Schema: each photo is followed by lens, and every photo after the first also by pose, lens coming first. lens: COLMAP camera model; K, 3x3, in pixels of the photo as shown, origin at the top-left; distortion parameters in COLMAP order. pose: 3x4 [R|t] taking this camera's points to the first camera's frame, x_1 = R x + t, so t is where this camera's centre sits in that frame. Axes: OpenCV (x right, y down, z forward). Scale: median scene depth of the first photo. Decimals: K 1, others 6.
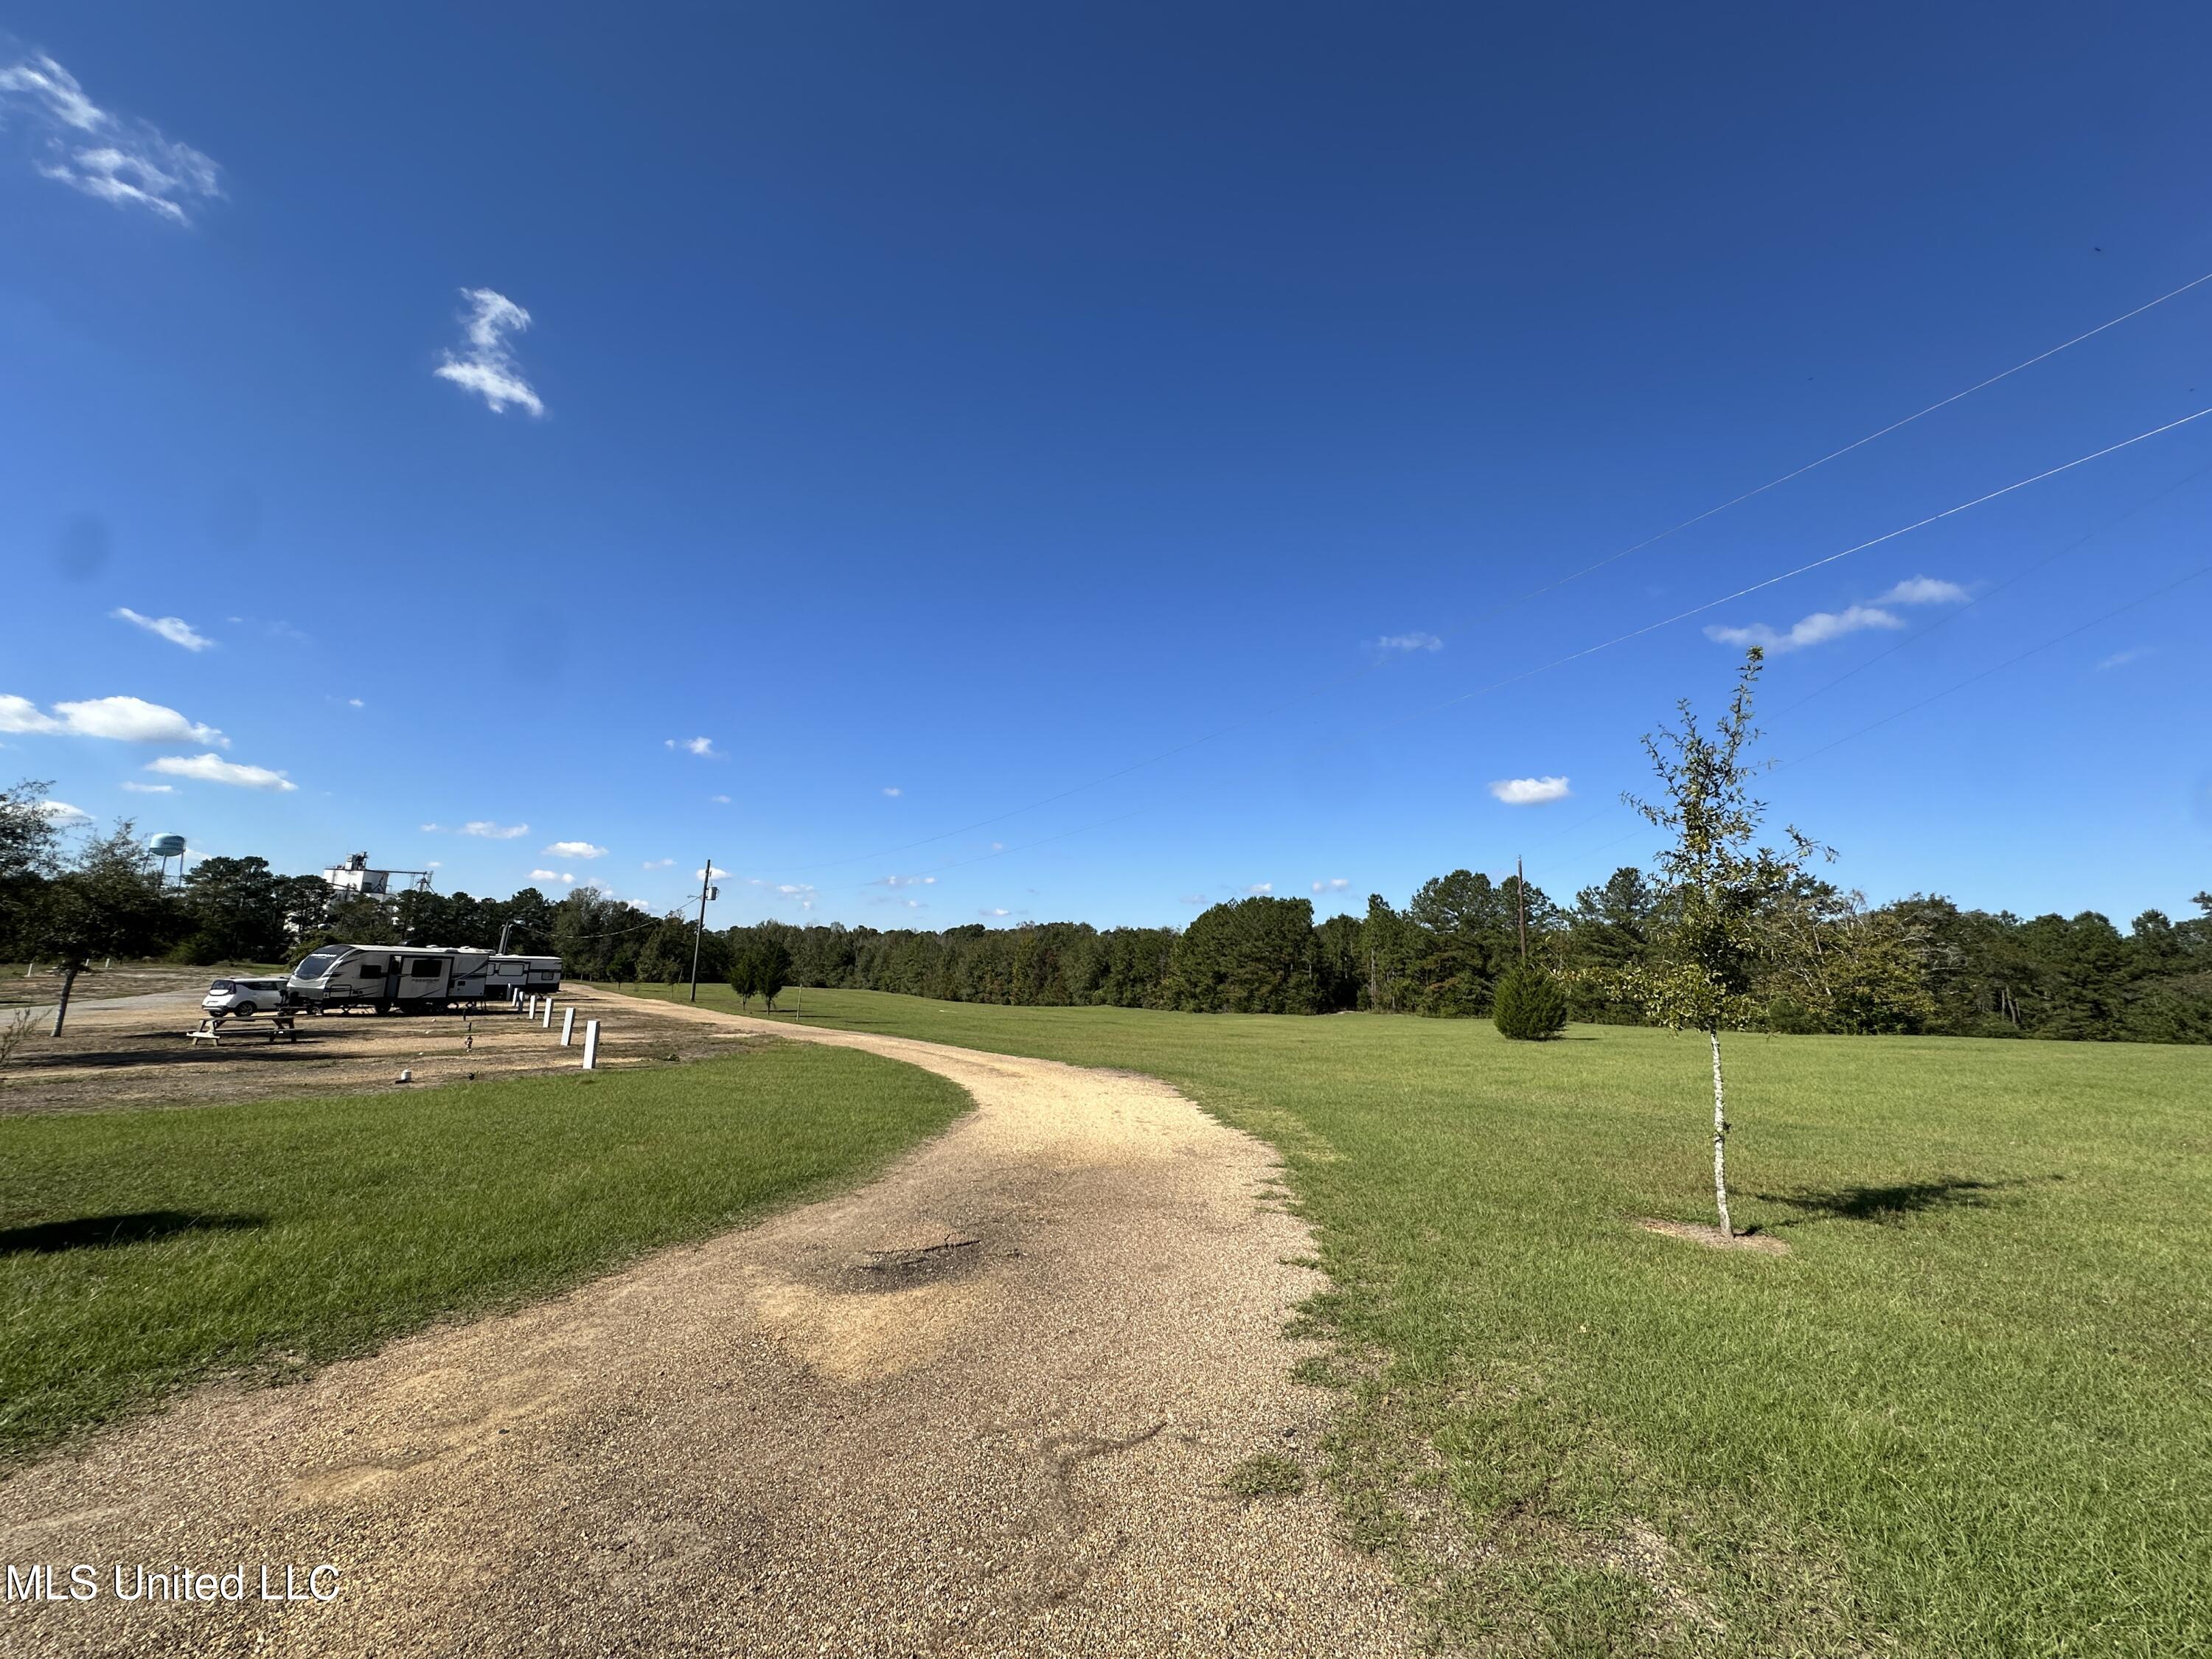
lens RADIAL K [[882.8, 0, 1107.4], [0, 882.8, 825.9], [0, 0, 1]] dist [-0.005284, 0.001028]
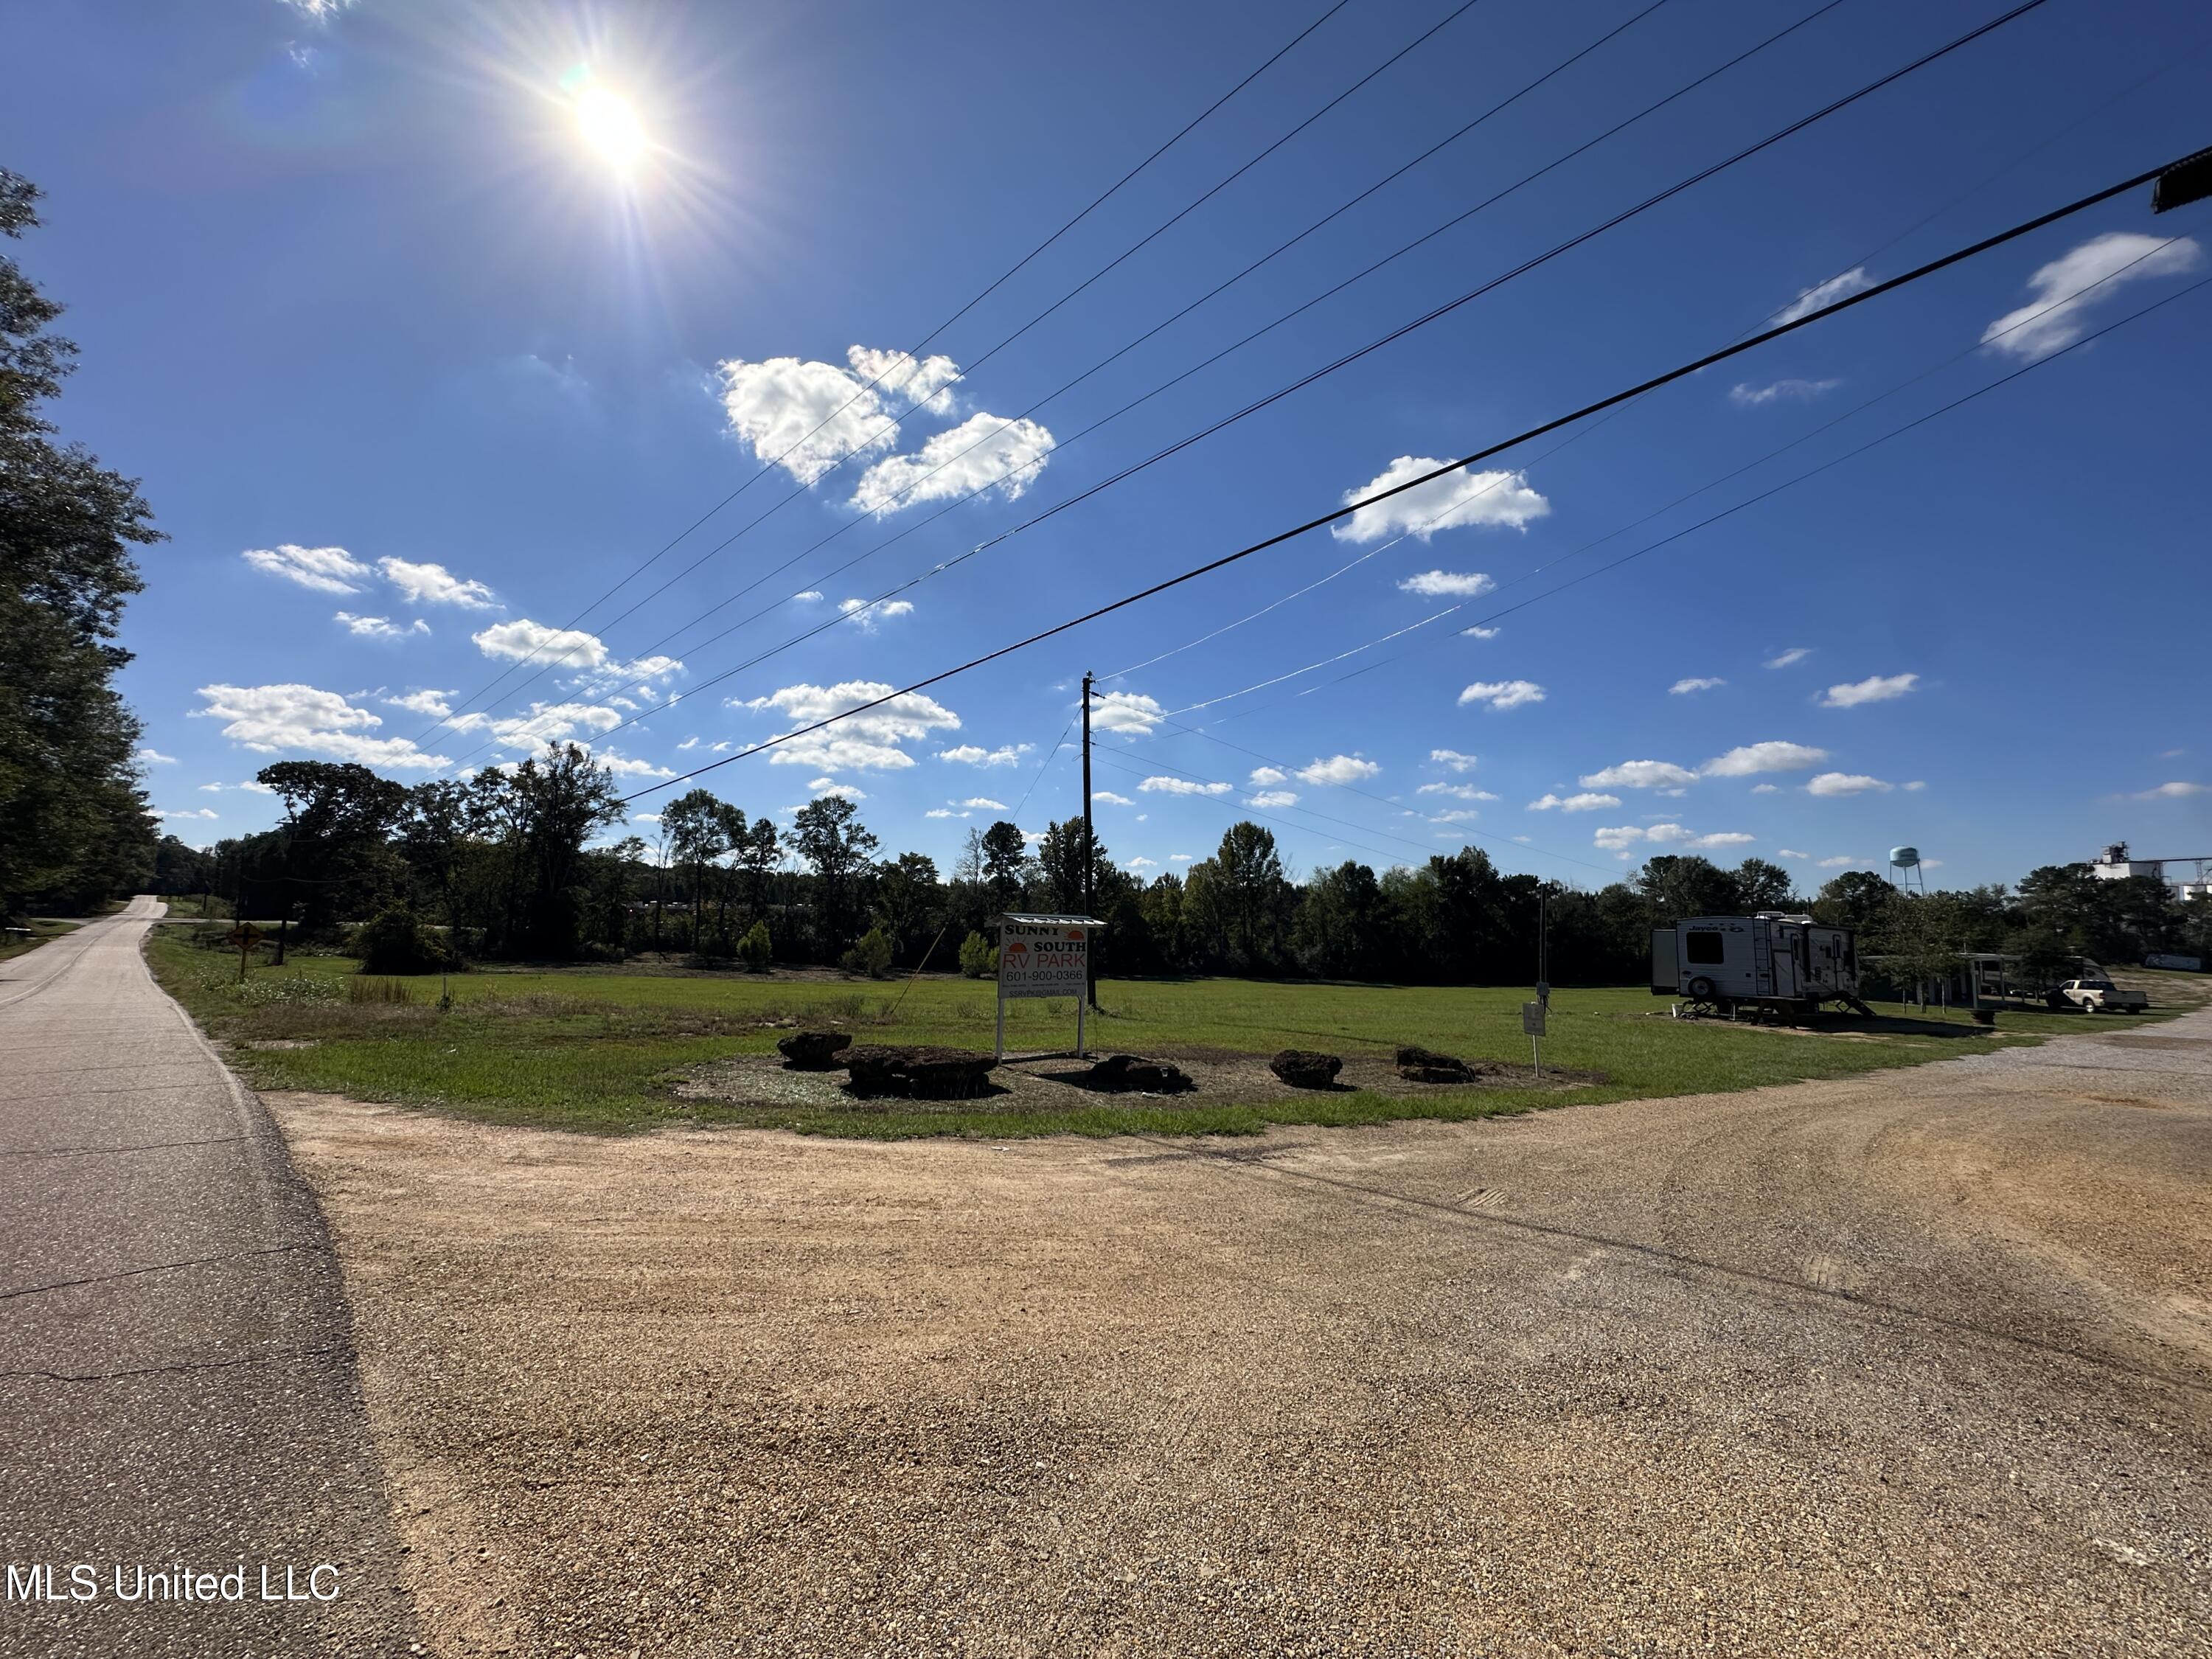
lens RADIAL K [[882.8, 0, 1097.4], [0, 882.8, 814.0], [0, 0, 1]] dist [-0.005284, 0.001028]
pose [[0.044491, -0.152452, -0.987309, 0.003463], [0.140834, 0.979375, -0.144881, -0.036794], [0.989033, -0.132601, 0.065044, -0.217028]]
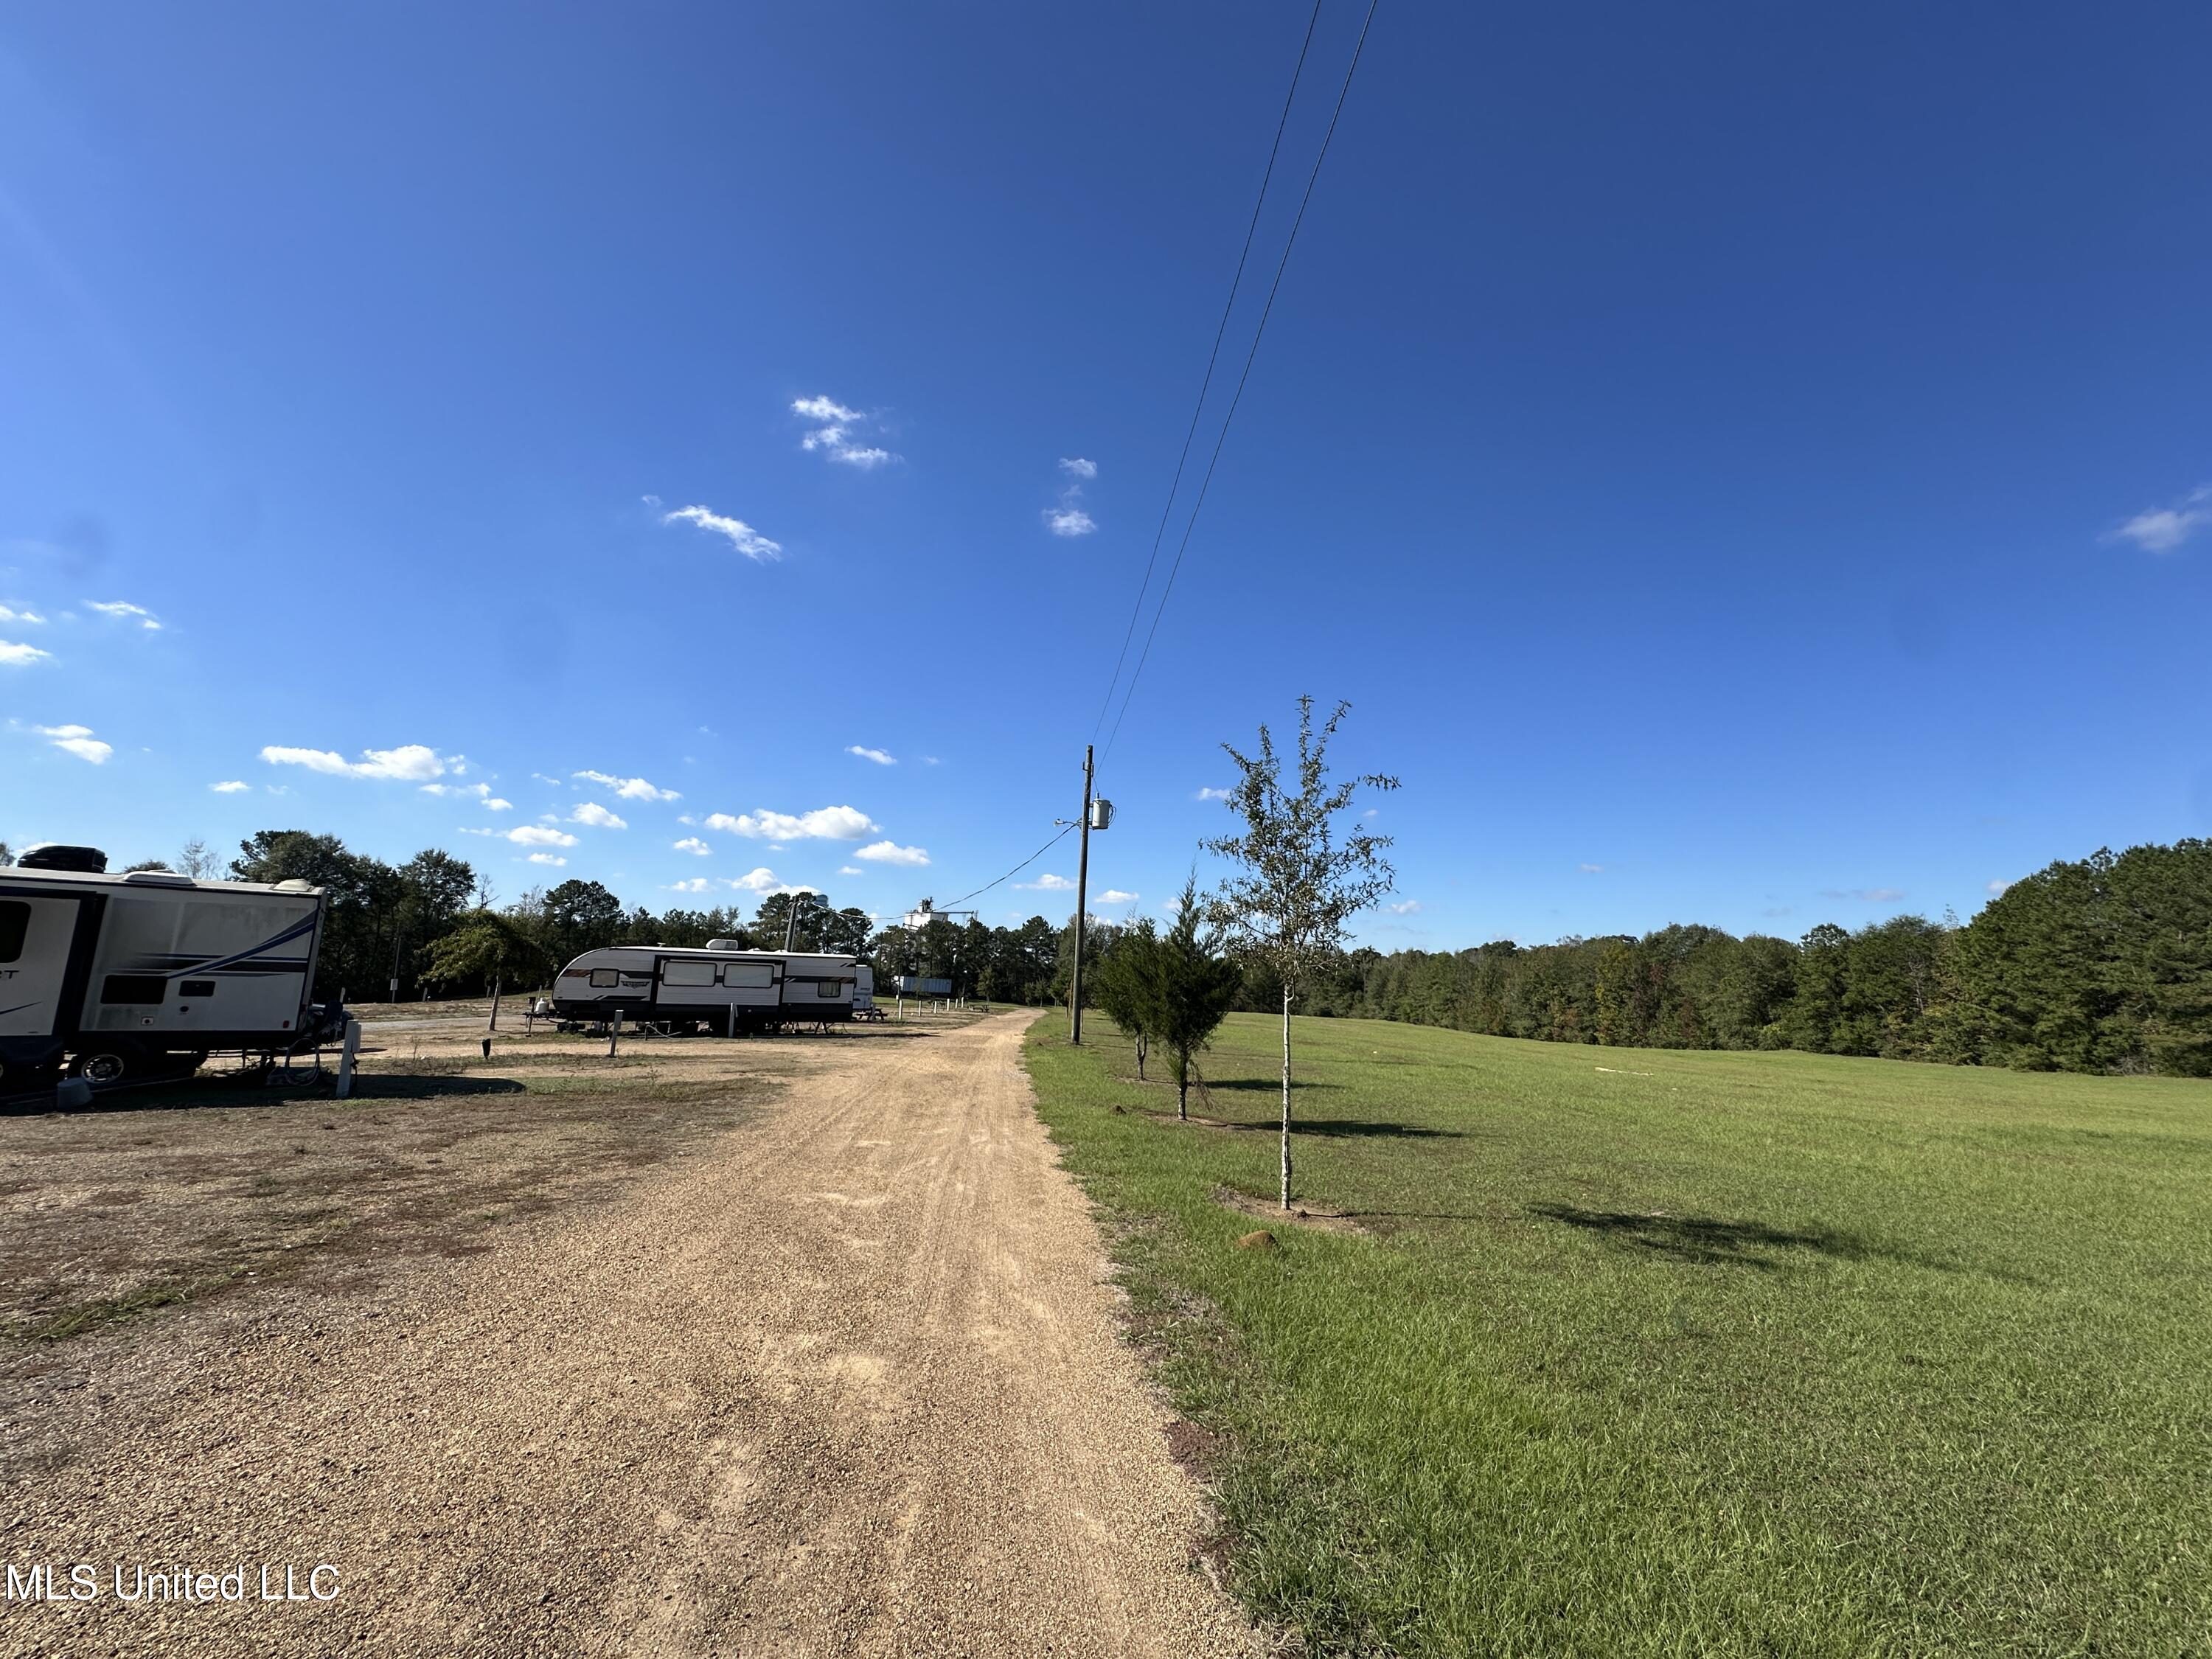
lens RADIAL K [[882.8, 0, 1105.3], [0, 882.8, 829.0], [0, 0, 1]] dist [-0.005284, 0.001028]
pose [[0.854081, -0.099377, -0.510559, -0.093928], [0.084302, 0.995048, -0.052656, 0.050397], [0.513263, 0.001931, 0.858229, 0.272955]]
